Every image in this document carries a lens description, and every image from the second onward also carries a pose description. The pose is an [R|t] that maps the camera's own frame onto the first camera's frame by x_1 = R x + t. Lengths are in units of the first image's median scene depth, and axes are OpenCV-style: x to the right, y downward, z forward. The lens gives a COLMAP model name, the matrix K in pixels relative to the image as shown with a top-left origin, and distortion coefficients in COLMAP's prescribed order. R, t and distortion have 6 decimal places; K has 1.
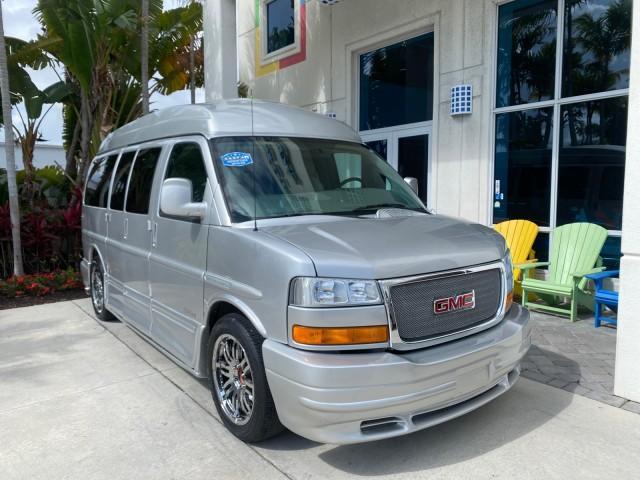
lens RADIAL K [[499.2, 0, 321.0], [0, 499.2, 236.9], [0, 0, 1]] dist [0.006960, -0.005336]
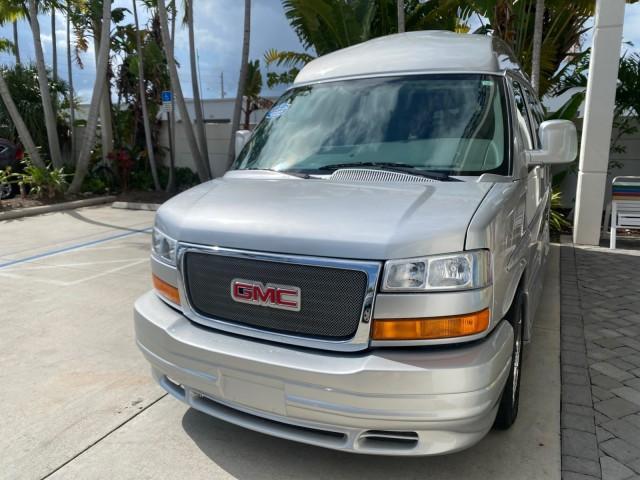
lens RADIAL K [[502.0, 0, 318.9], [0, 502.0, 239.4], [0, 0, 1]] dist [0.004956, 0.002761]
pose [[0.449652, 0.181517, -0.874565, 0.306565], [-0.072913, 0.983325, 0.166603, -0.028002], [0.890223, -0.011147, 0.455389, 0.225867]]
